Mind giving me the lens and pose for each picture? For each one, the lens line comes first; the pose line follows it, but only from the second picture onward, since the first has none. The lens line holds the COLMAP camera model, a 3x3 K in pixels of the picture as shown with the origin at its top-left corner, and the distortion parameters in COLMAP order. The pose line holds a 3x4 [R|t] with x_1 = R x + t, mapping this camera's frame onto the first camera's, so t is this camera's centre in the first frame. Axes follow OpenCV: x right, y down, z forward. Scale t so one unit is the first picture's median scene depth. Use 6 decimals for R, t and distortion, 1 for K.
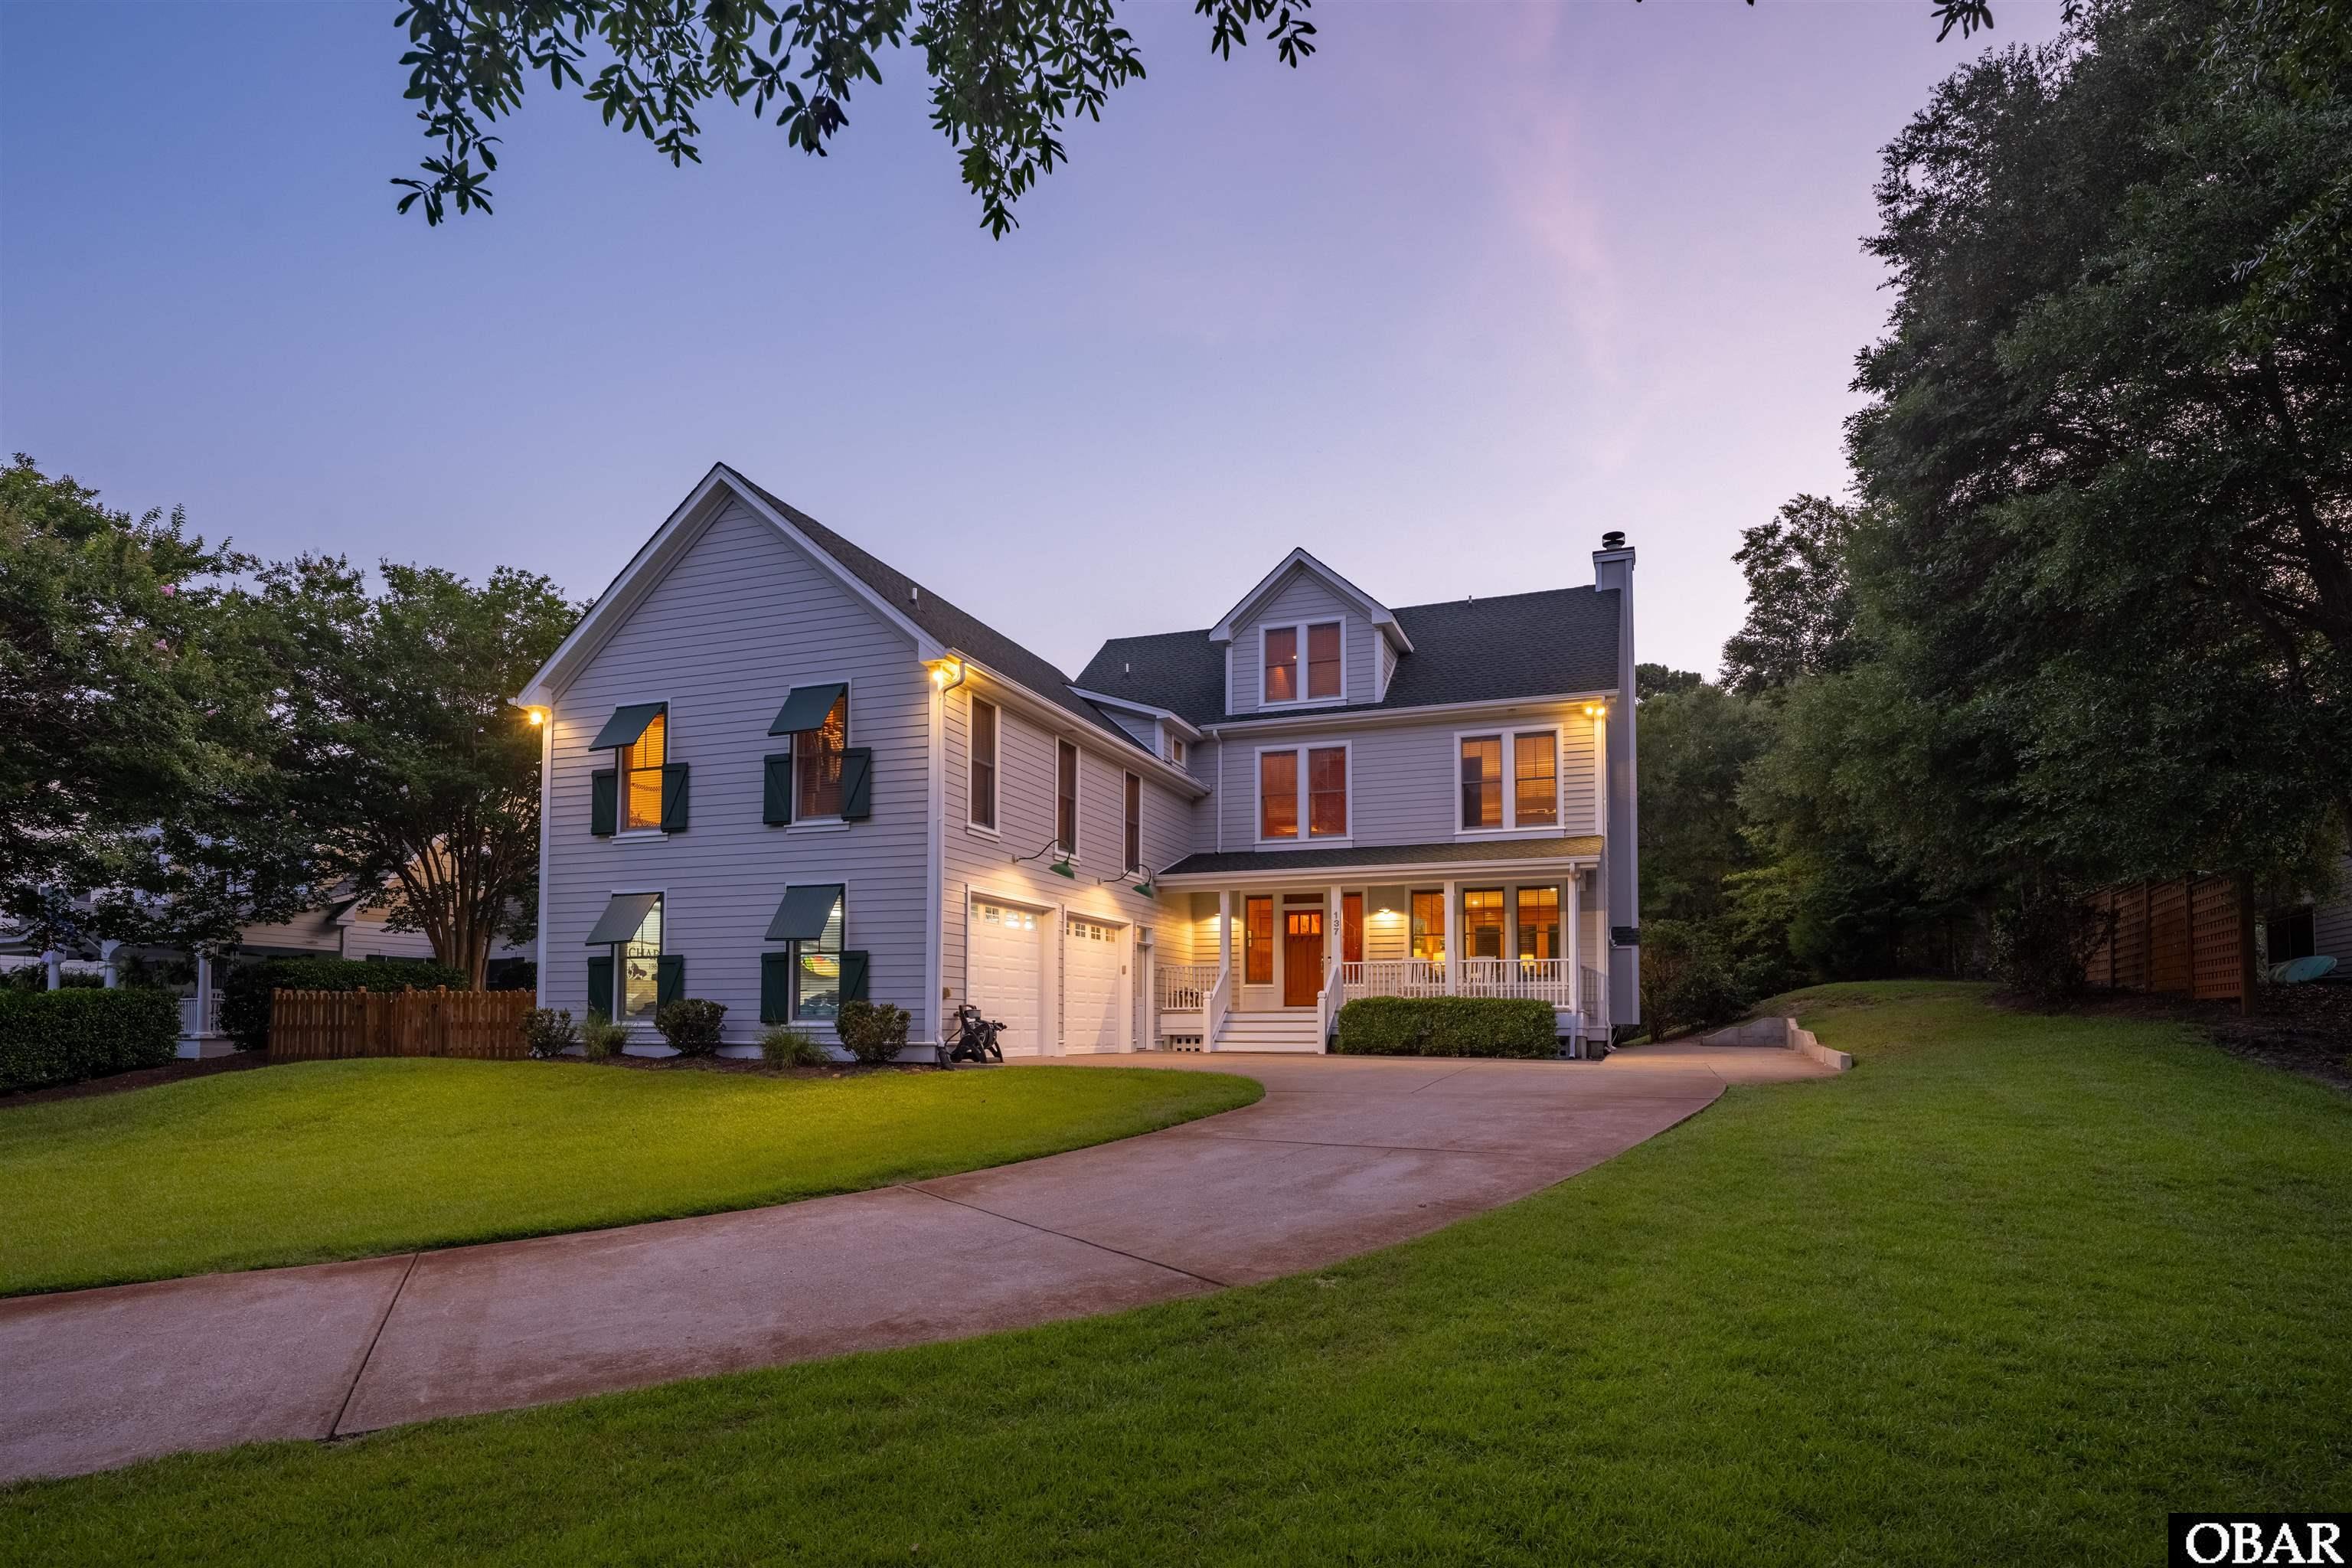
lens RADIAL K [[1199.9, 0, 1176.0], [0, 1199.9, 784.0], [0, 0, 1]] dist [-0.000502, 0.000823]
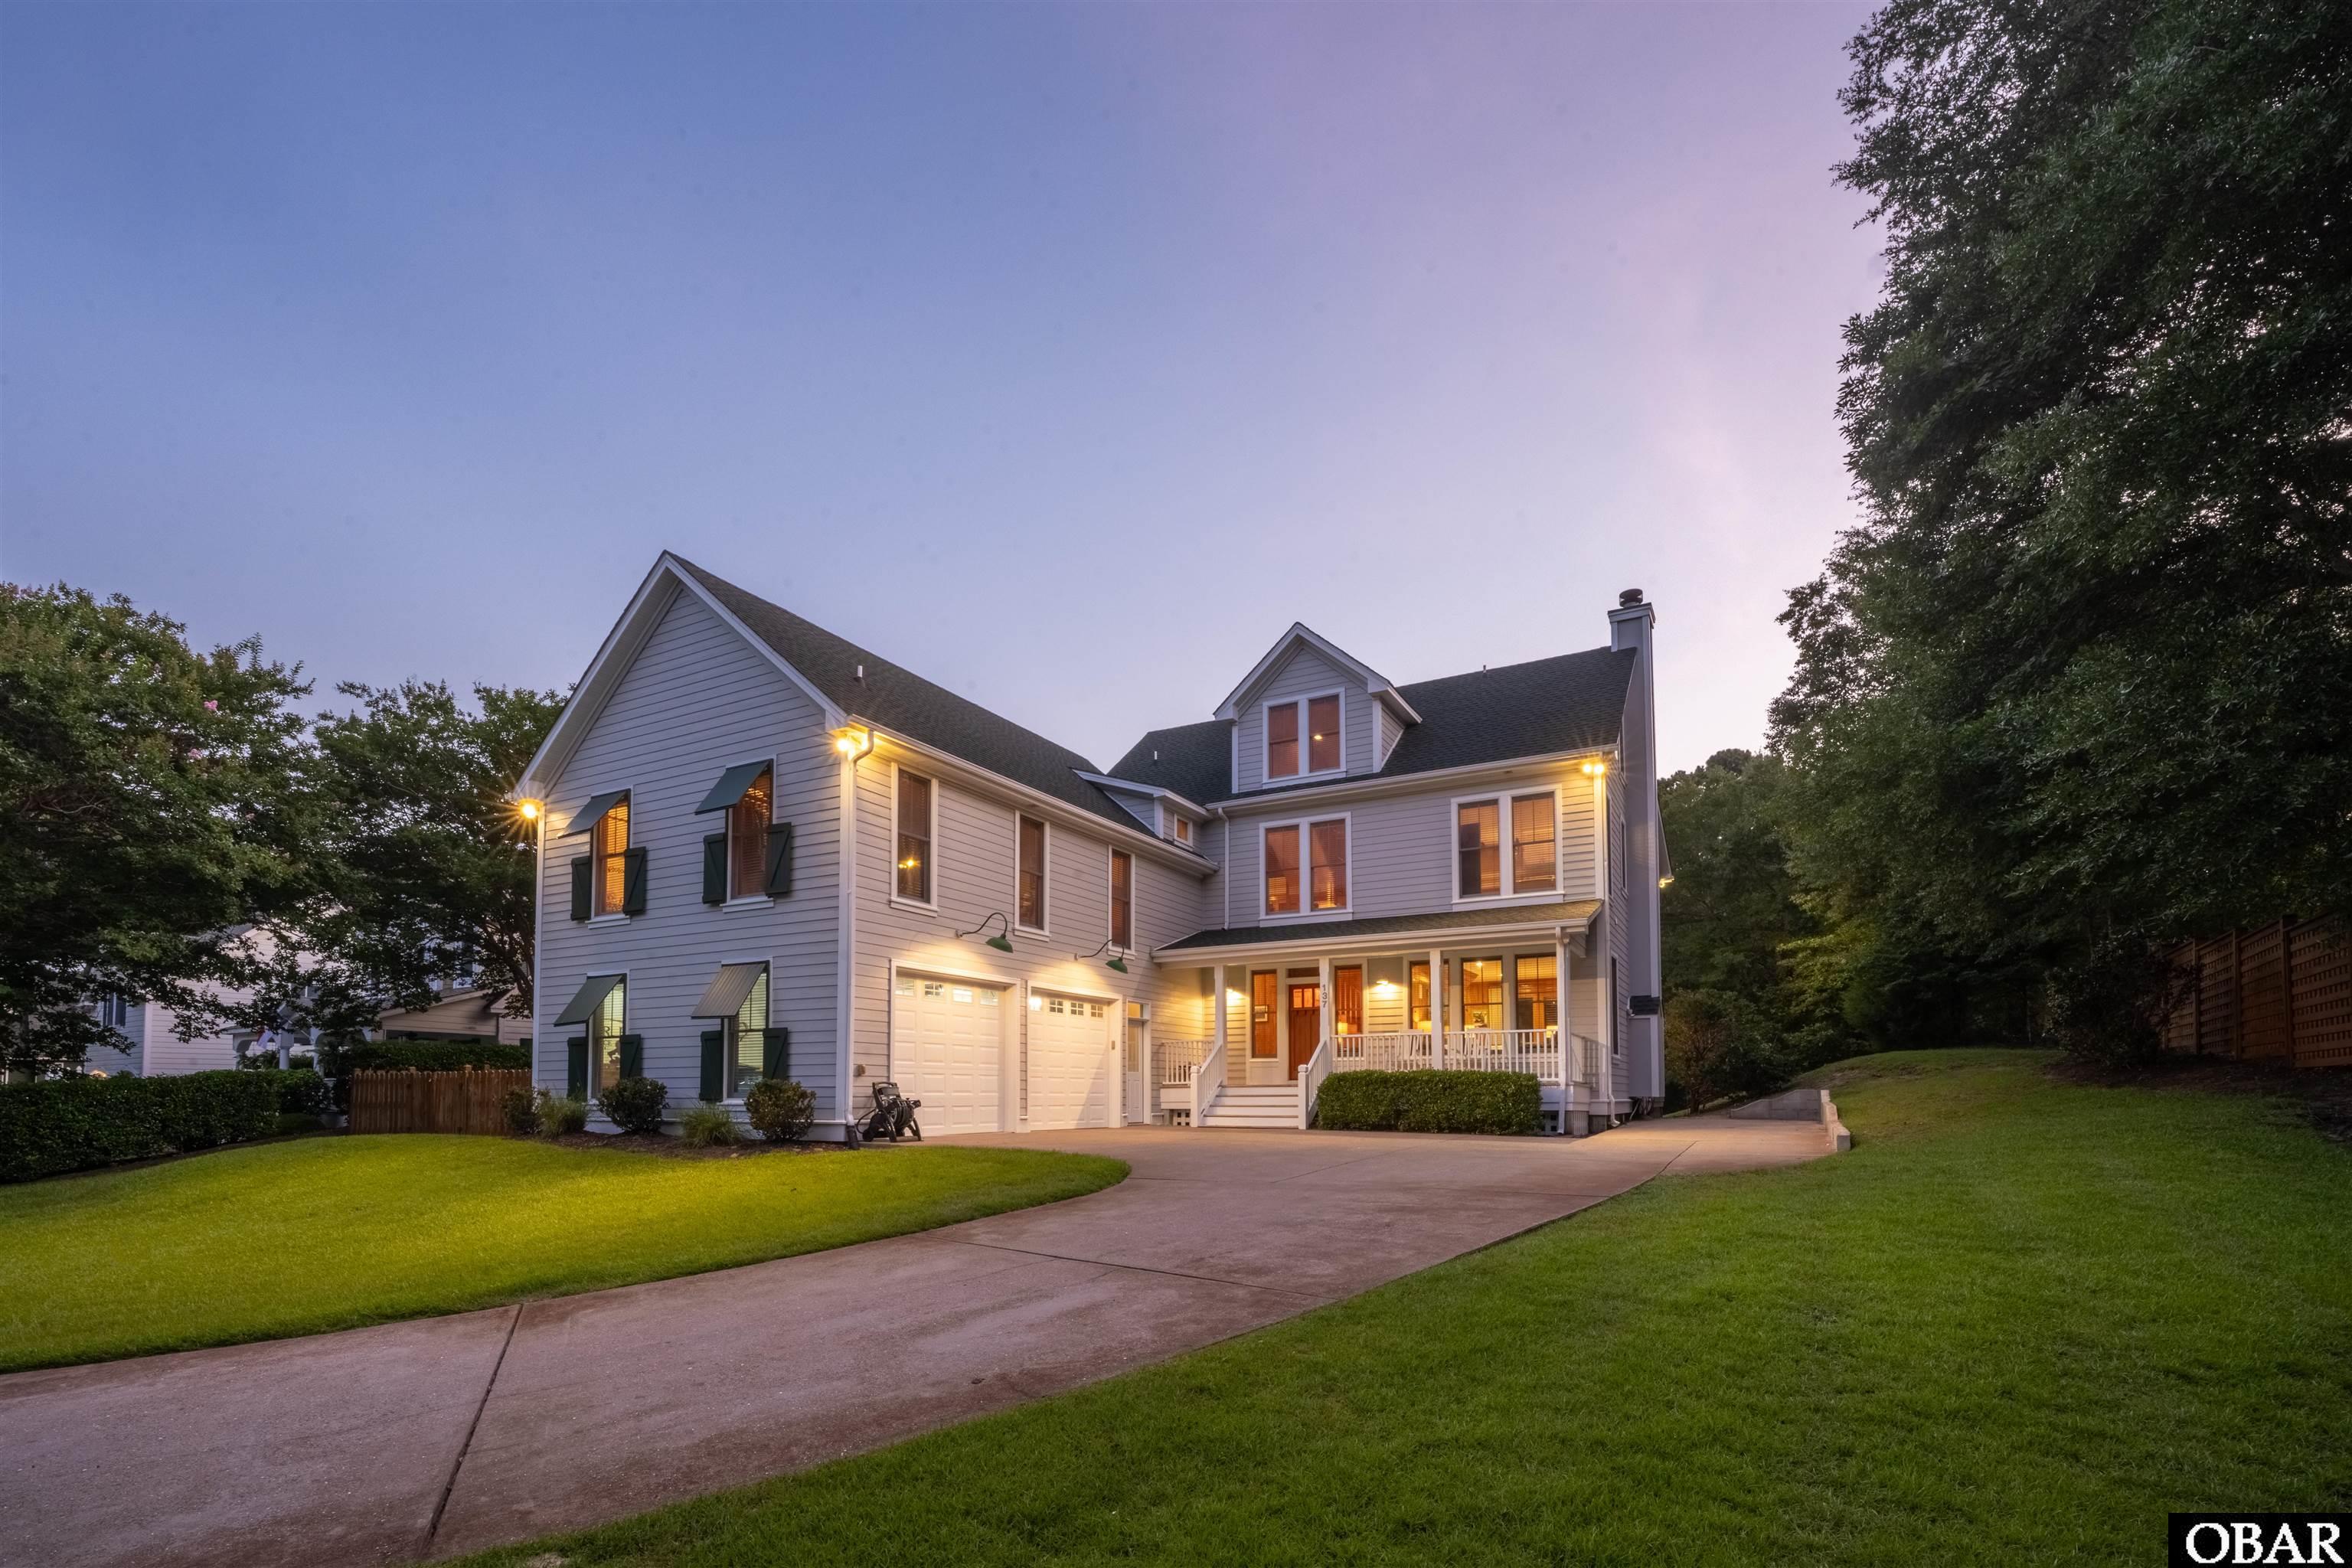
lens RADIAL K [[1058.2, 0, 1177.9], [0, 1058.2, 896.9], [0, 0, 1]] dist [0.000344, 0.000031]
pose [[0.992308, -0.026368, -0.120954, 0.135653], [0.028009, 0.999537, 0.011889, 0.024038], [0.120584, -0.015186, 0.992587, 0.141566]]
